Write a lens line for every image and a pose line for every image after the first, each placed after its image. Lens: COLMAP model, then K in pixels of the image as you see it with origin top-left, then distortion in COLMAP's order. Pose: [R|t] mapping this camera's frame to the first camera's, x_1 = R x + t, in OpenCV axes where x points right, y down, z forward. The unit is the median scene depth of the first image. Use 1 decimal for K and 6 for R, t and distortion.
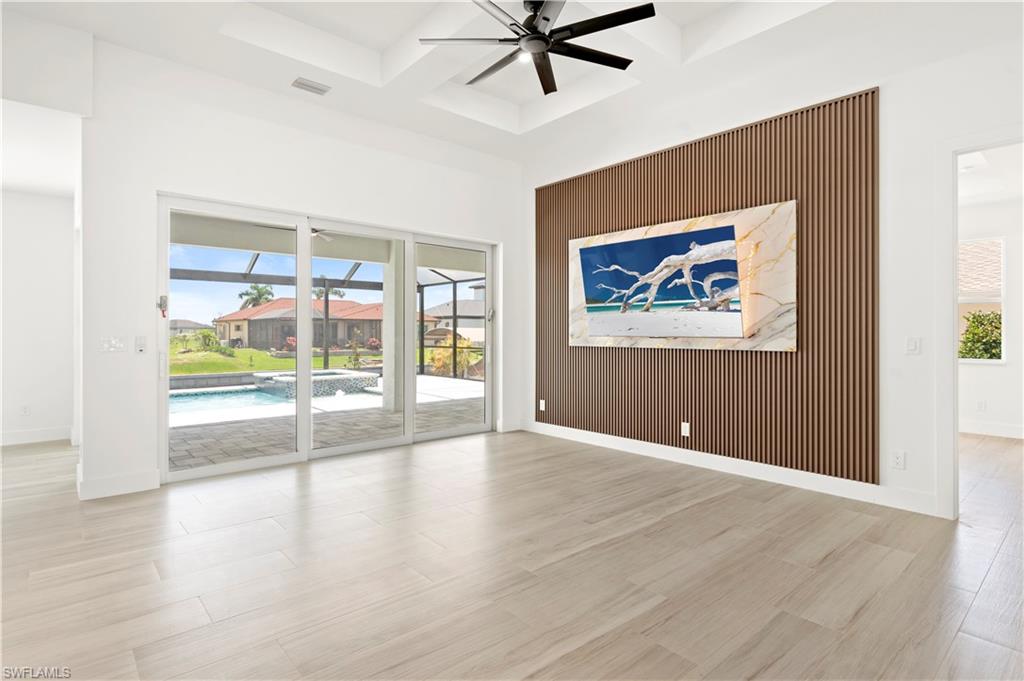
lens RADIAL K [[516.1, 0, 512.0], [0, 516.1, 340.5], [0, 0, 1]] dist [-0.000652, -0.000463]
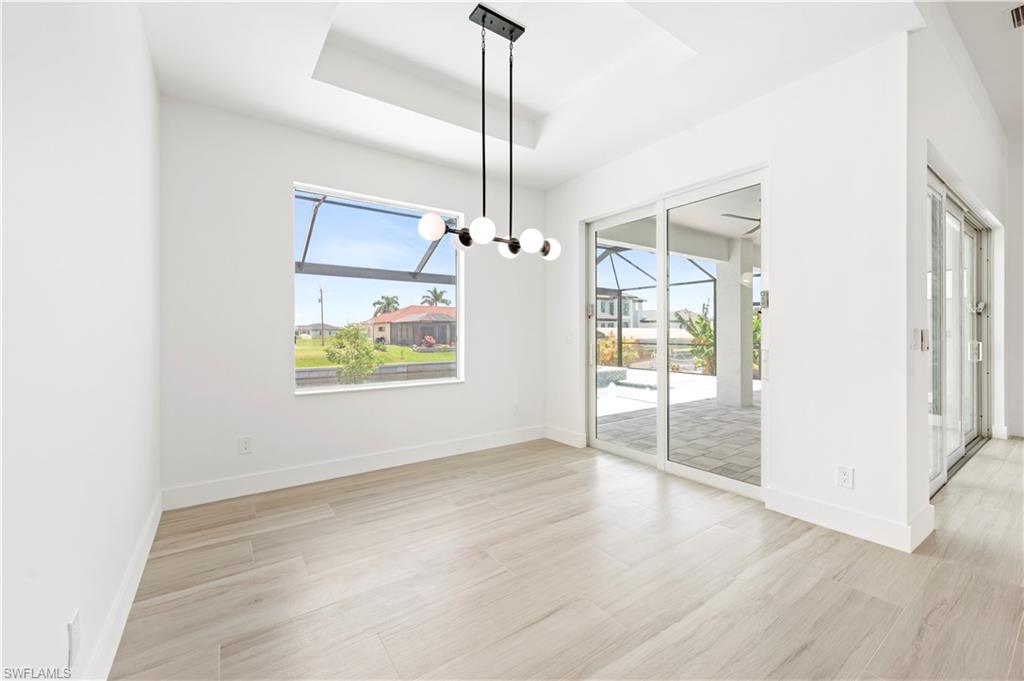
lens RADIAL K [[407.5, 0, 512.0], [0, 407.5, 340.5], [0, 0, 1]] dist [0.001082, 0.000116]
pose [[0.994070, -0.002196, -0.108721, -1.030965], [0.002704, 0.999986, 0.004524, 0.003826], [0.108709, -0.004791, 0.994062, 0.257028]]
